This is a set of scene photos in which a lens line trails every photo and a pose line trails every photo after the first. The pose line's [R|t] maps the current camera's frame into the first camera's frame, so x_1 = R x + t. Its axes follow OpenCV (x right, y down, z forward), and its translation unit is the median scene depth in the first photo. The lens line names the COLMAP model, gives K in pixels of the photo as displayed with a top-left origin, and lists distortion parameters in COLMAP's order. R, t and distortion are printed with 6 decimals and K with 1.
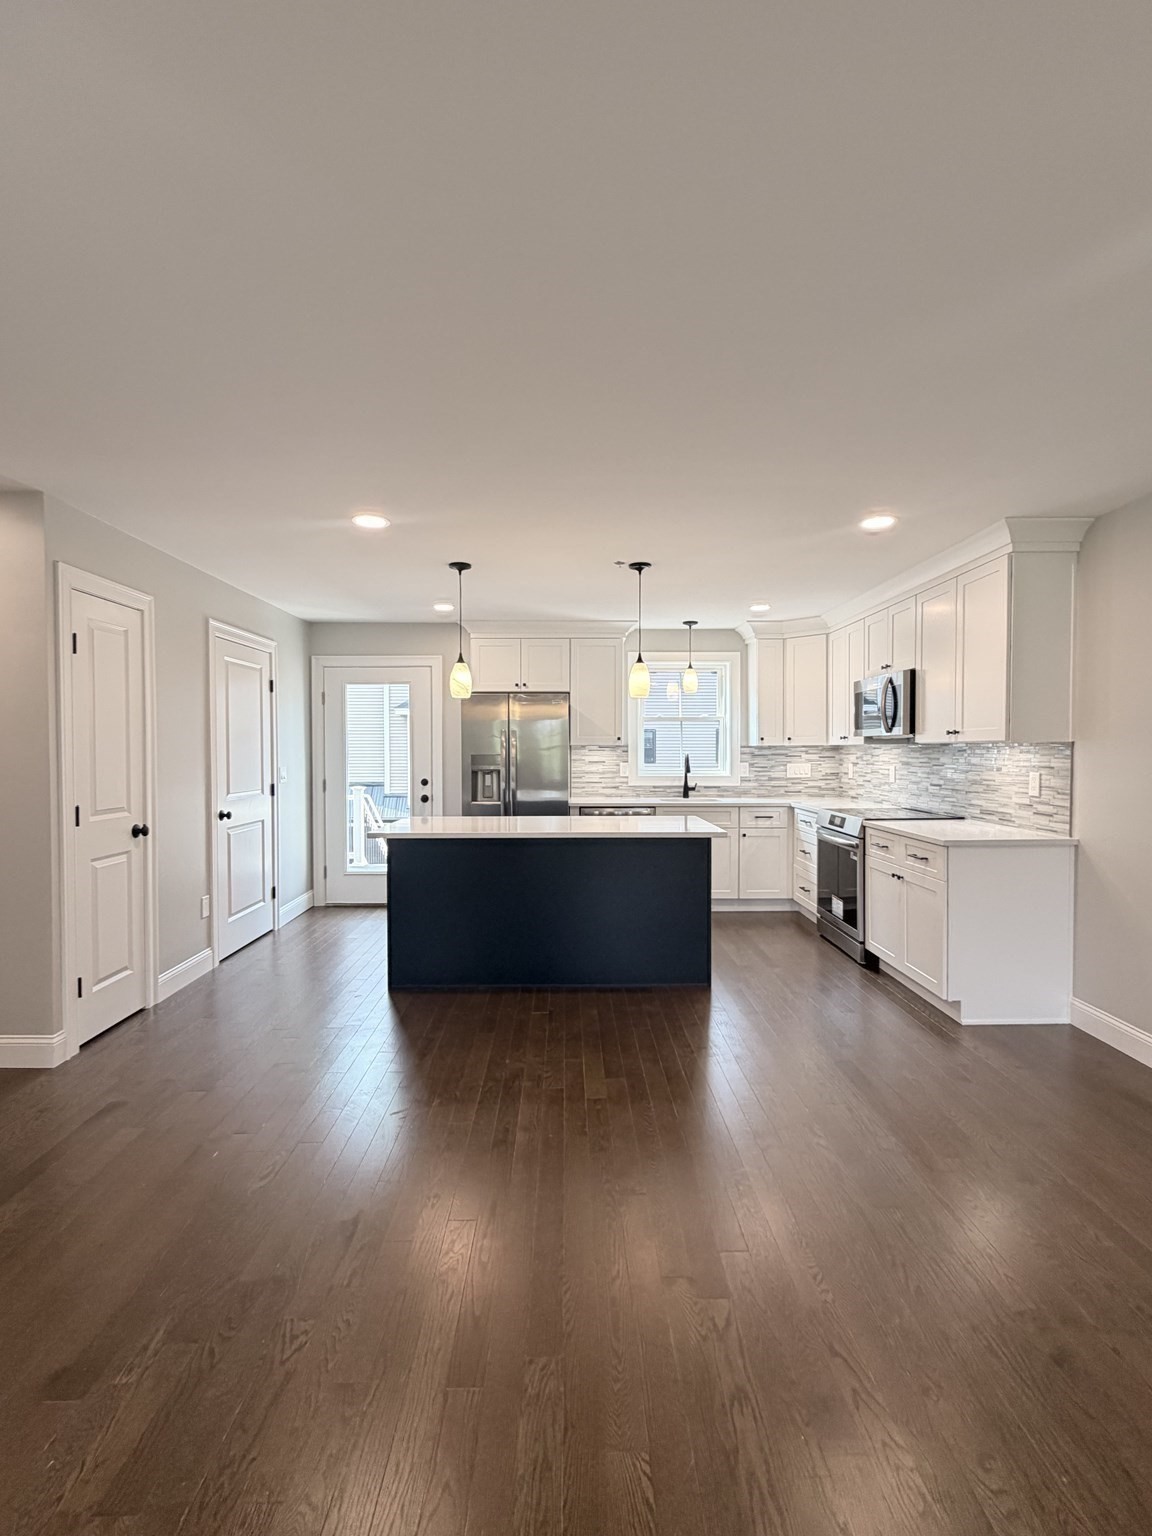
lens RADIAL K [[710.9, 0, 576.0], [0, 710.9, 768.0], [0, 0, 1]] dist [-0.001840, 0.000021]
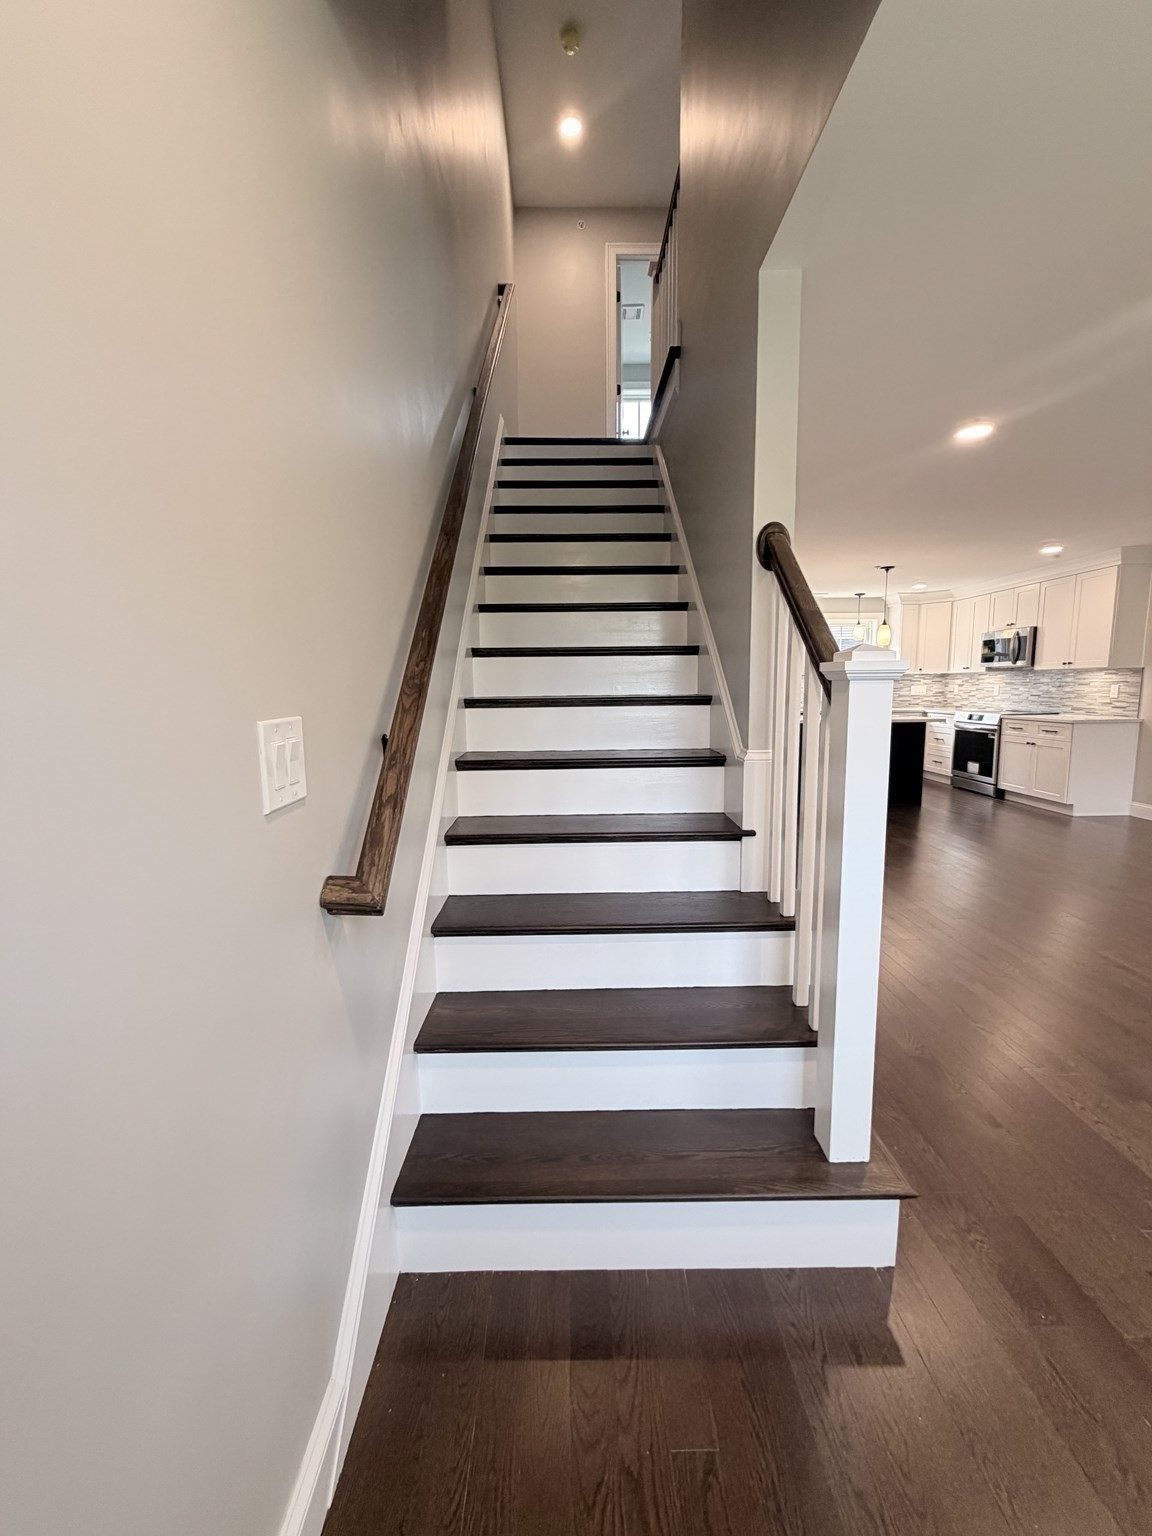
lens RADIAL K [[609.3, 0, 578.6], [0, 609.3, 763.5], [0, 0, 1]] dist [0.000694, -0.000016]
pose [[0.999977, -0.006704, 0.000291, -0.478915], [0.006640, 0.994815, 0.101487, 0.025359], [-0.000970, -0.101483, 0.994837, -0.378473]]
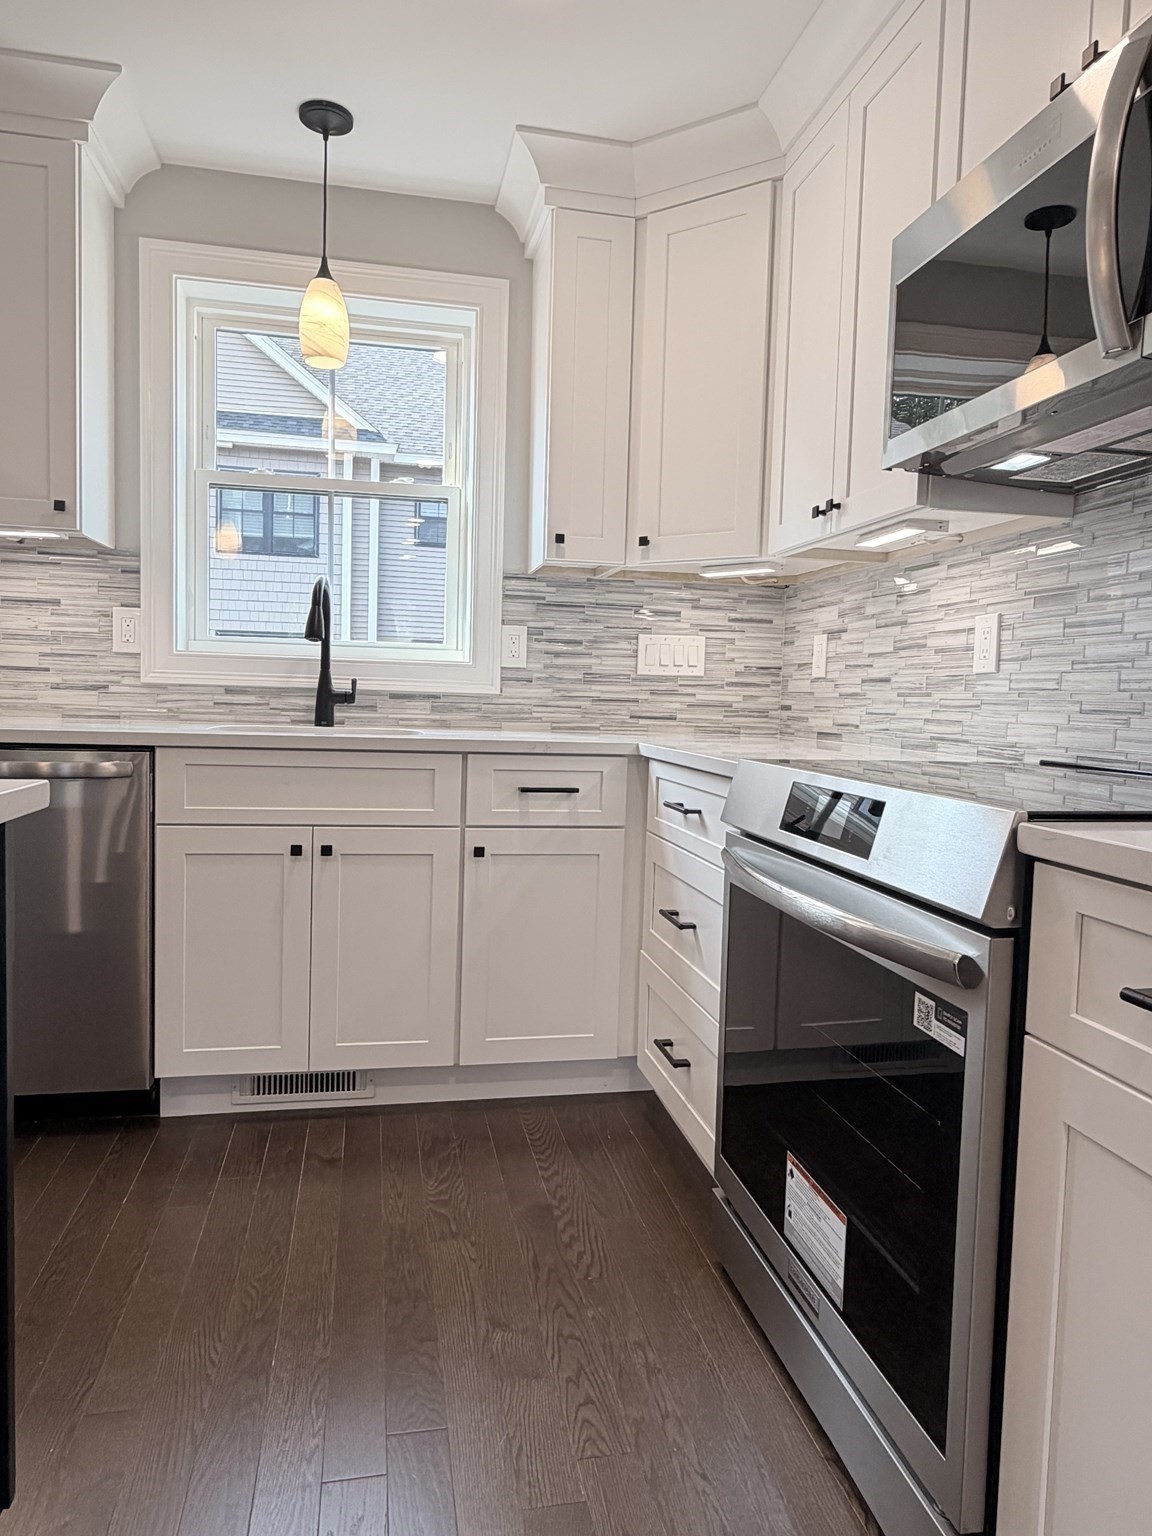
lens RADIAL K [[982.5, 0, 576.0], [0, 982.5, 768.0], [0, 0, 1]] dist [0.003598, 0.000353]
pose [[0.980593, 0.017395, 0.195282, 0.196791], [-0.027192, 0.998496, 0.047598, 0.040462], [-0.194160, -0.051984, 0.979592, 0.603778]]
